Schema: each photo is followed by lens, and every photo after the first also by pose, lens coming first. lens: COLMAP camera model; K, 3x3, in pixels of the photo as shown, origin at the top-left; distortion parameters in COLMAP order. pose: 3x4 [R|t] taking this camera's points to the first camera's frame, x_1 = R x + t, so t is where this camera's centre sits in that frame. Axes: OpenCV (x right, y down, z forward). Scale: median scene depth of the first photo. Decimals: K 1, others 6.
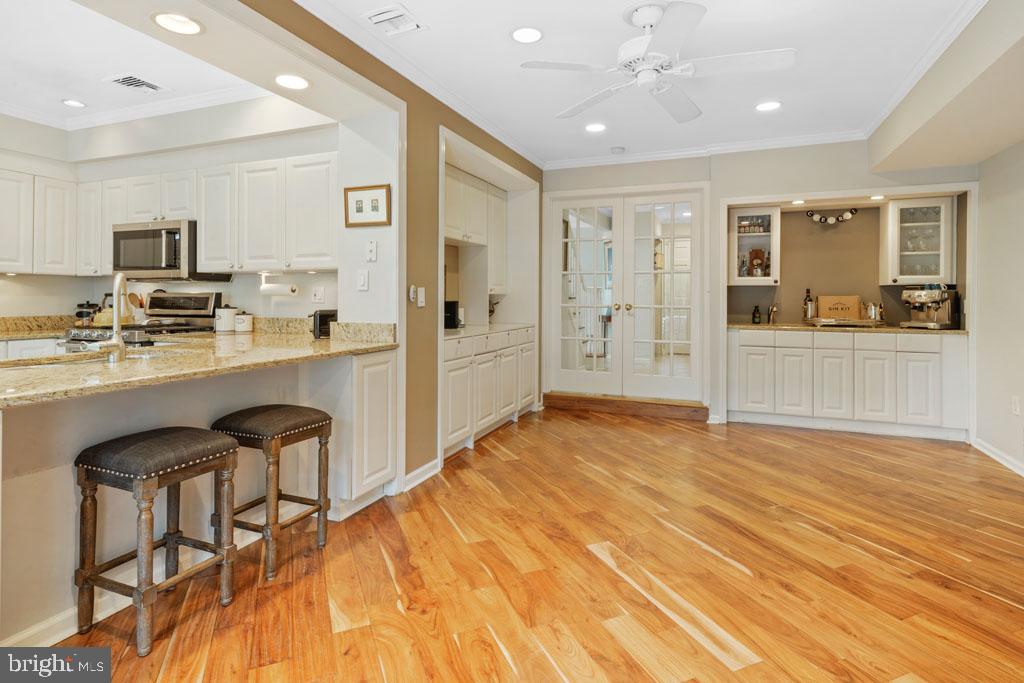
lens RADIAL K [[526.7, 0, 509.0], [0, 526.7, 303.9], [0, 0, 1]] dist [0.002232, -0.000328]
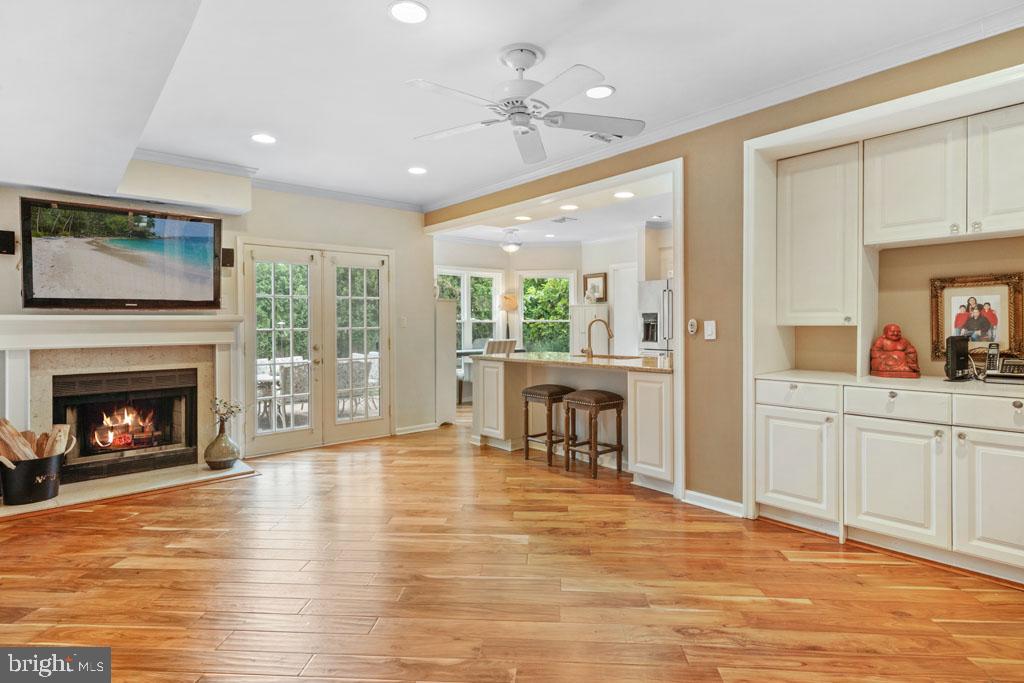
lens RADIAL K [[532.2, 0, 511.1], [0, 532.2, 327.3], [0, 0, 1]] dist [0.001045, 0.000069]
pose [[-0.460756, 0.005740, -0.887508, 0.655023], [-0.002453, 0.999967, 0.007741, -0.017788], [0.887523, 0.005744, -0.460727, 0.795437]]
